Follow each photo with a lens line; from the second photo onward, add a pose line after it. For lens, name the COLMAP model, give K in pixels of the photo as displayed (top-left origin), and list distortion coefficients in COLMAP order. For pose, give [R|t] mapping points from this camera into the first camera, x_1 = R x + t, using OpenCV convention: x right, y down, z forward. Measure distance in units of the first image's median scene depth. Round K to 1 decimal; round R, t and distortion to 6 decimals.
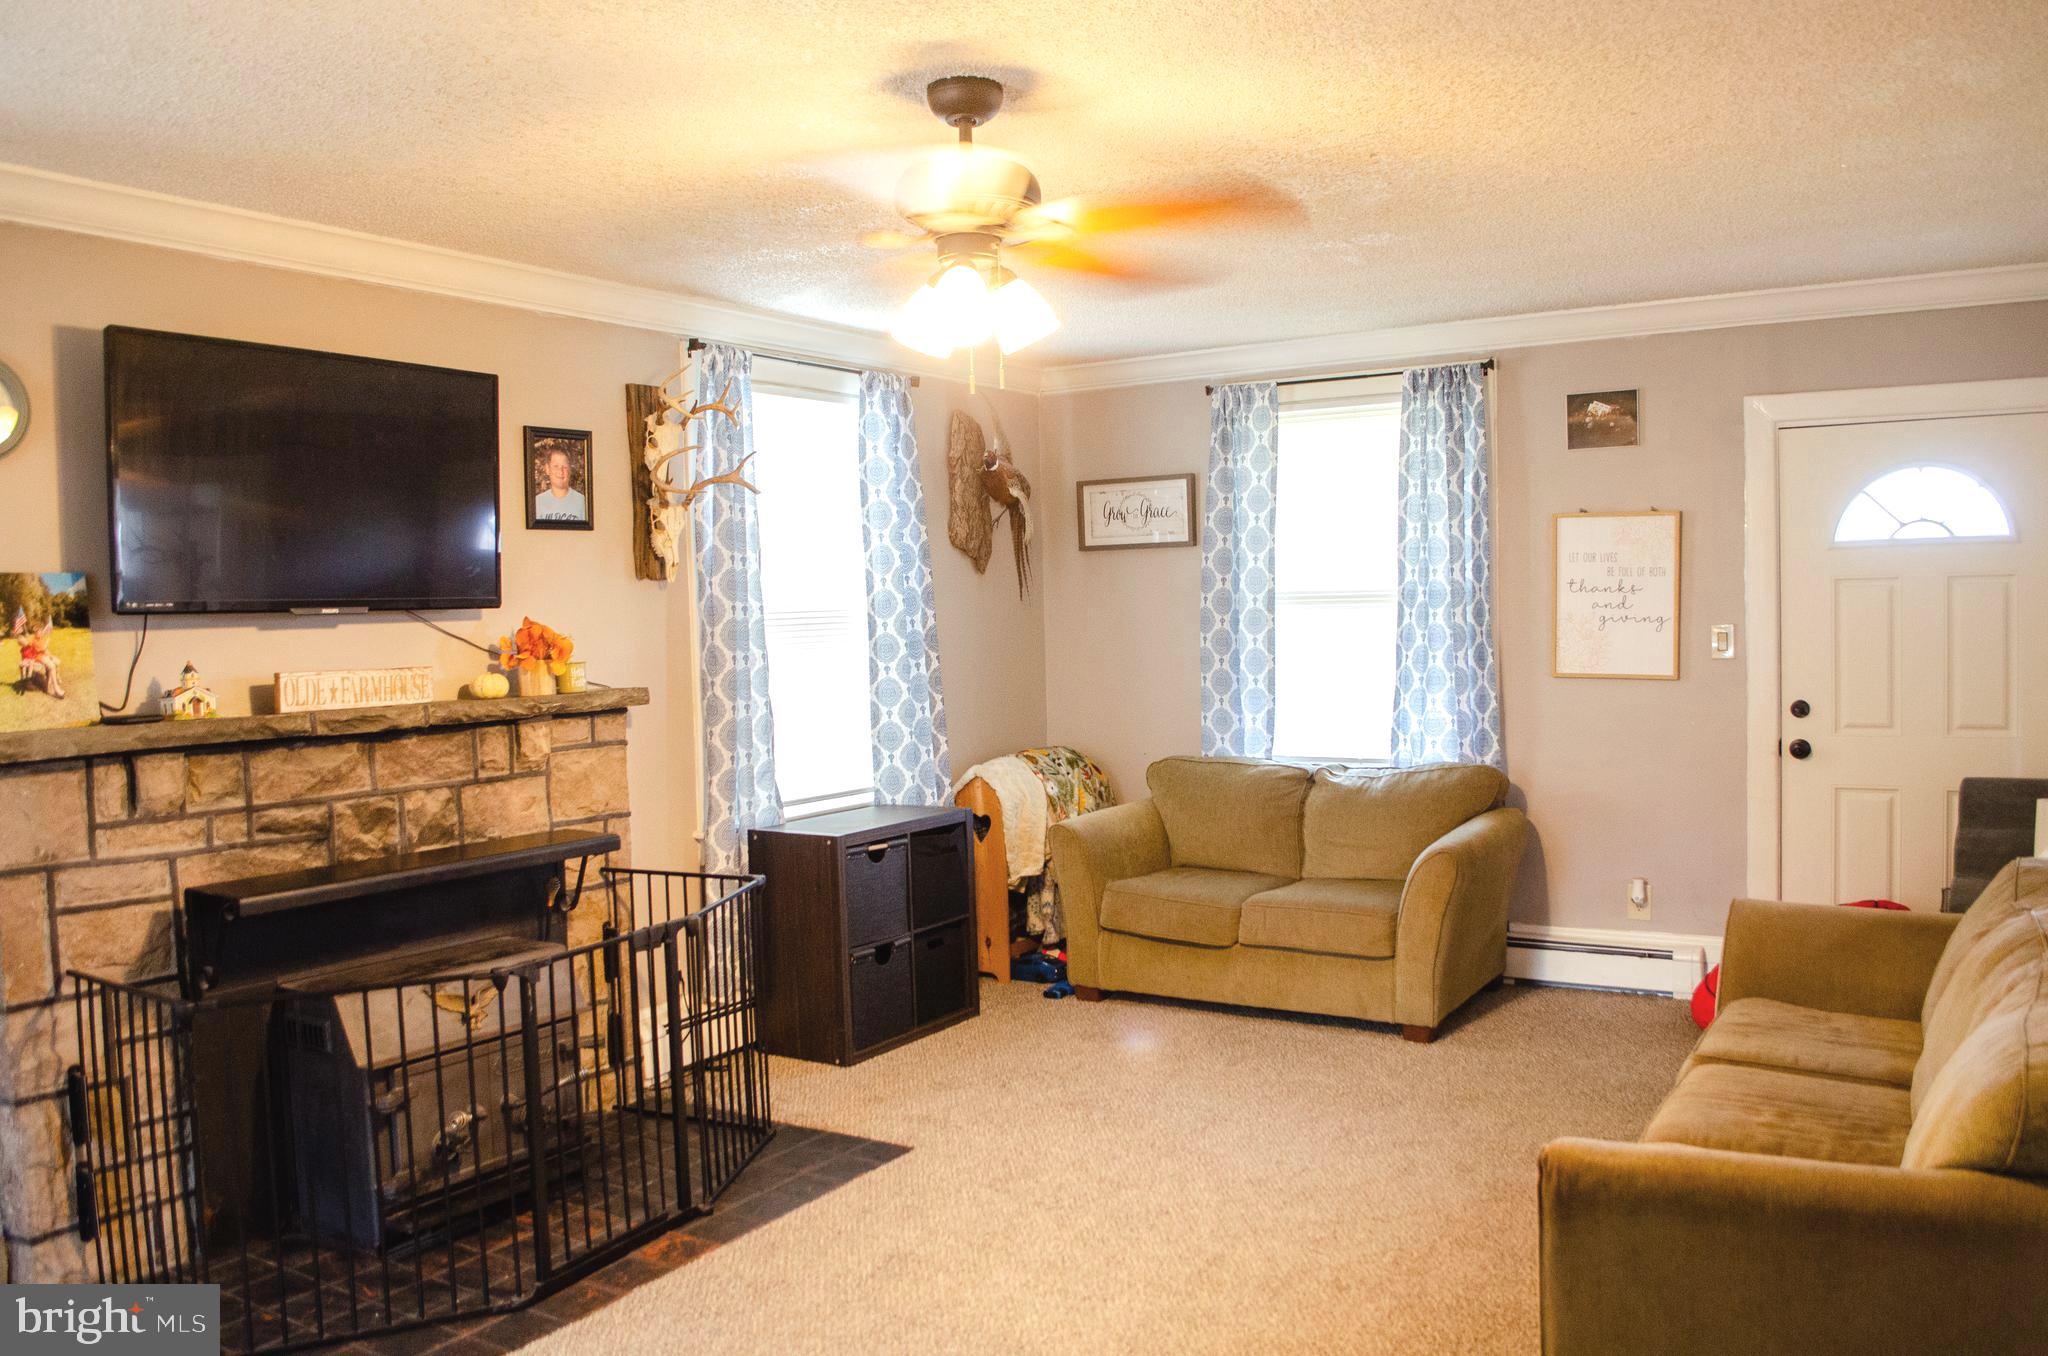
lens RADIAL K [[1624.8, 0, 1047.8], [0, 1624.8, 692.9], [0, 0, 1]] dist [-0.070213, 0.003311]
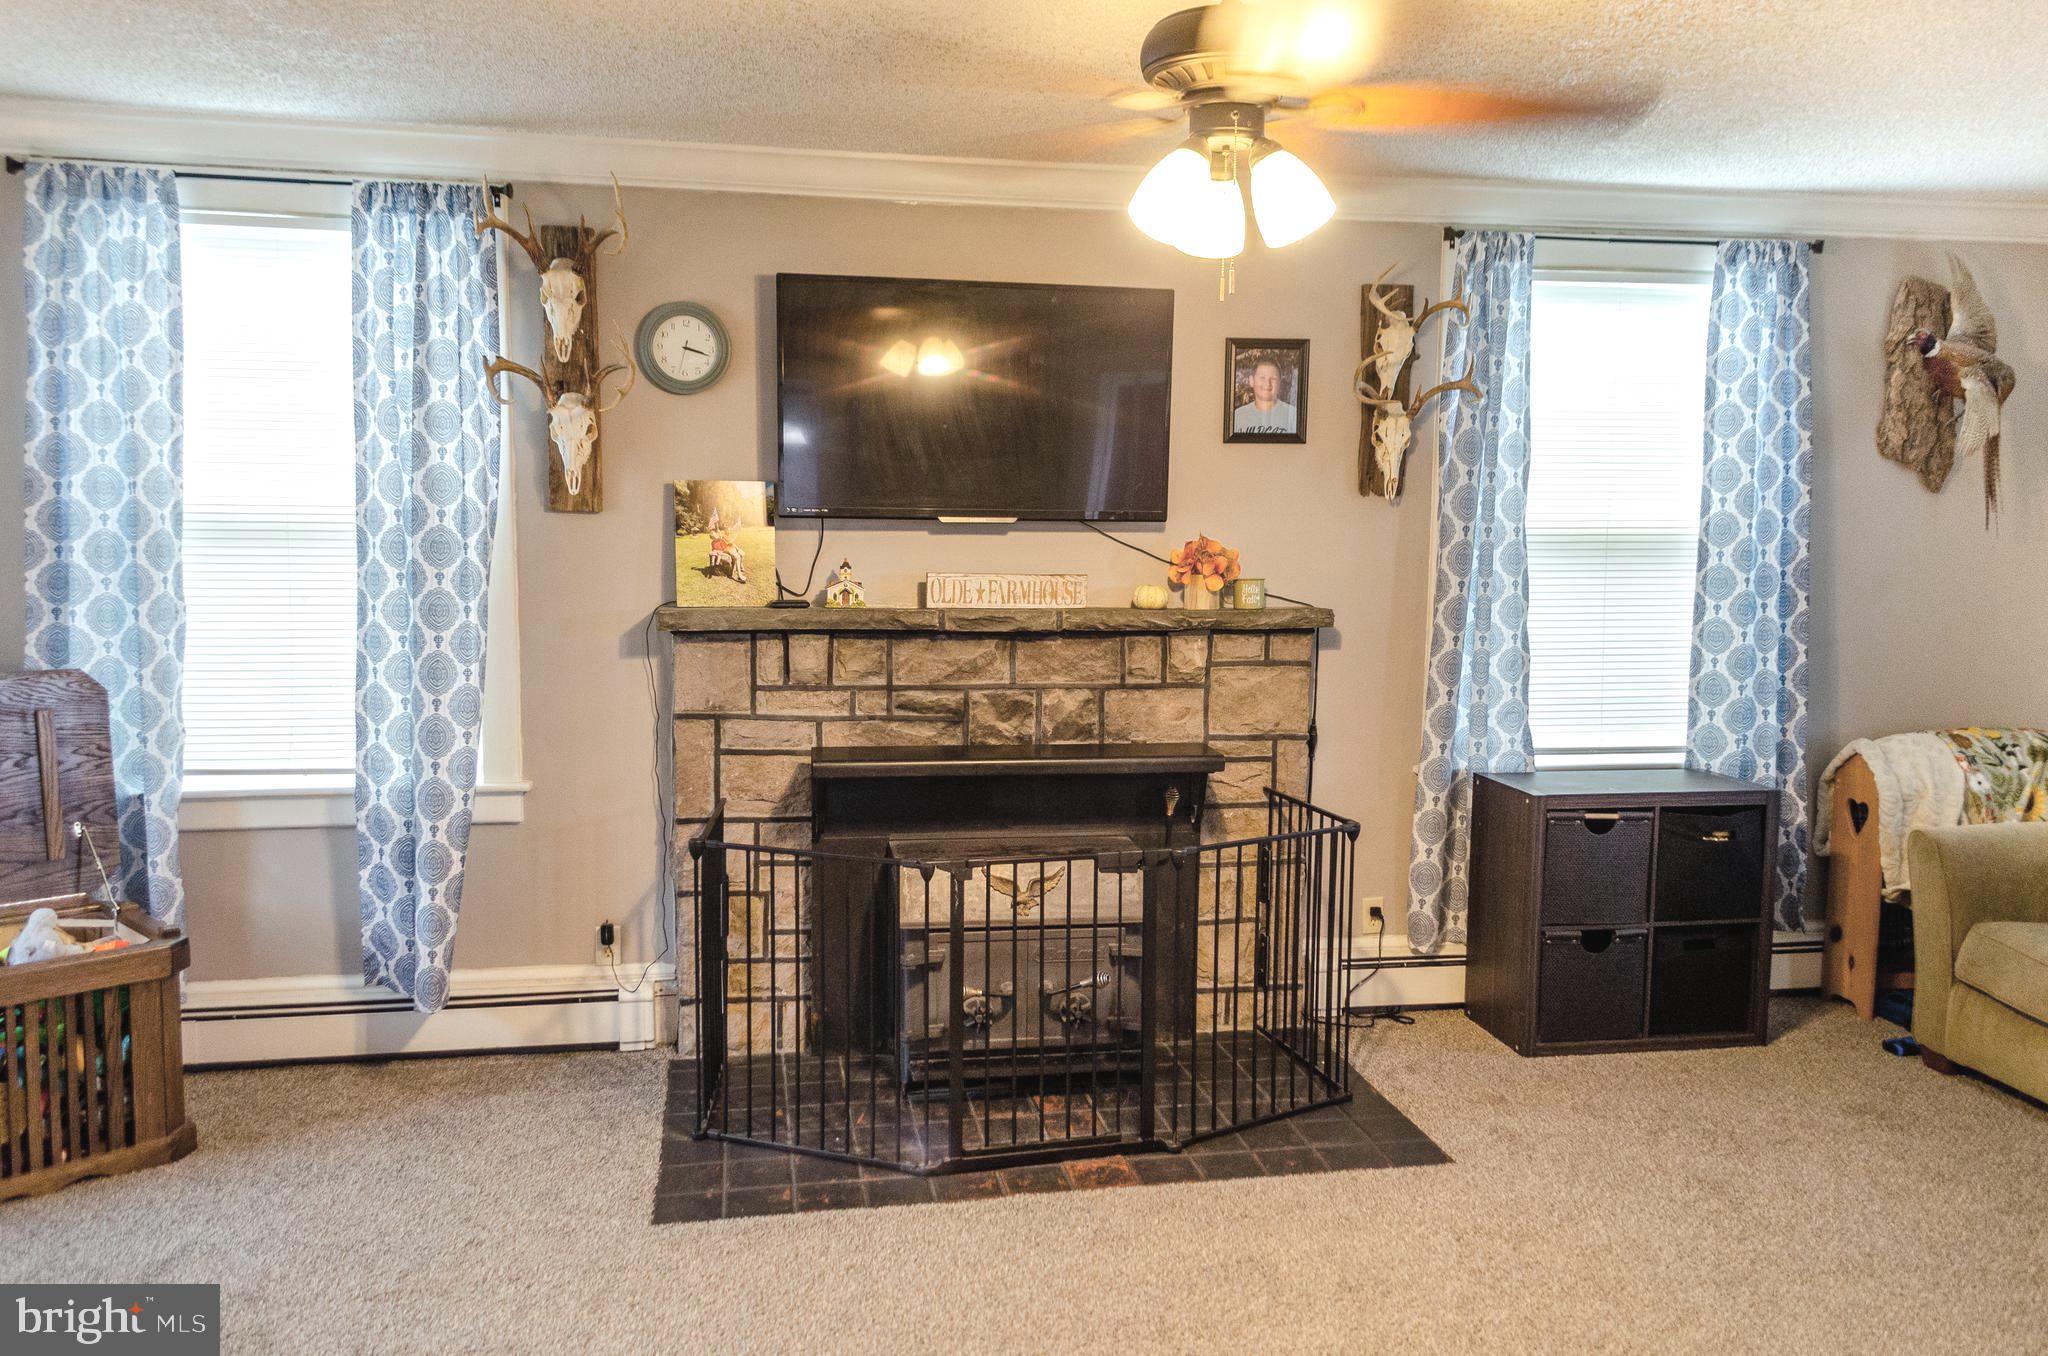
lens RADIAL K [[1597.2, 0, 1028.8], [0, 1597.2, 695.3], [0, 0, 1]] dist [0.077214, -0.088905]
pose [[0.669436, 0.120526, -0.733027, 0.362868], [-0.066909, 0.992523, 0.102087, -0.040954], [0.739850, -0.019295, 0.672495, 0.245351]]
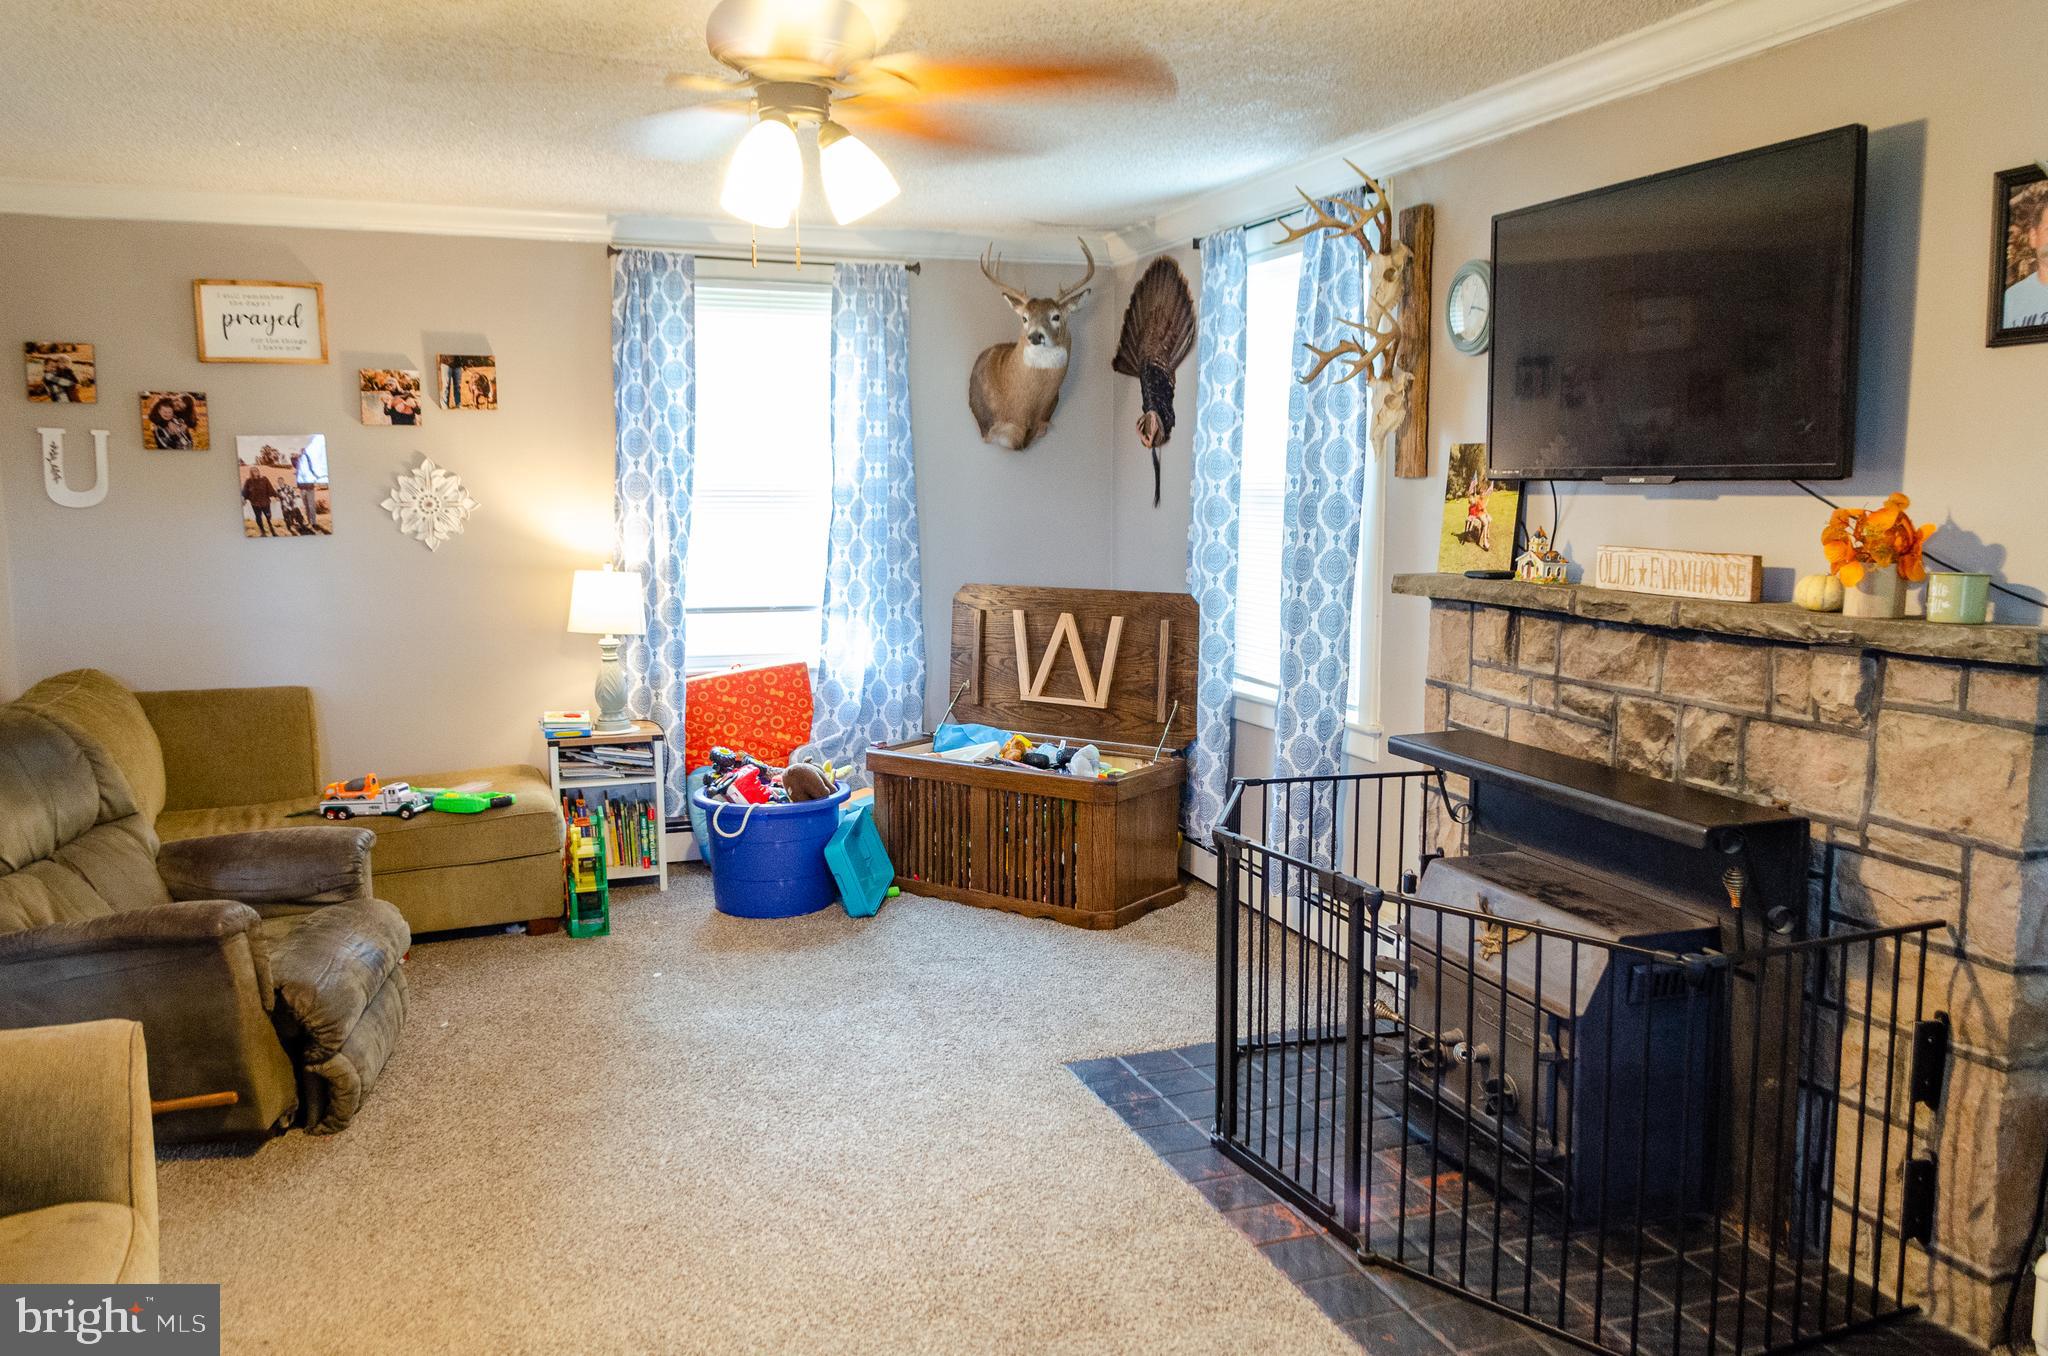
lens RADIAL K [[1606.5, 0, 1054.3], [0, 1606.5, 709.6], [0, 0, 1]] dist [0.075143, -0.072381]
pose [[-0.622308, 0.137676, -0.770570, 0.407006], [-0.022053, 0.980937, 0.193072, -0.082521], [0.782462, 0.137144, -0.607408, 1.167096]]
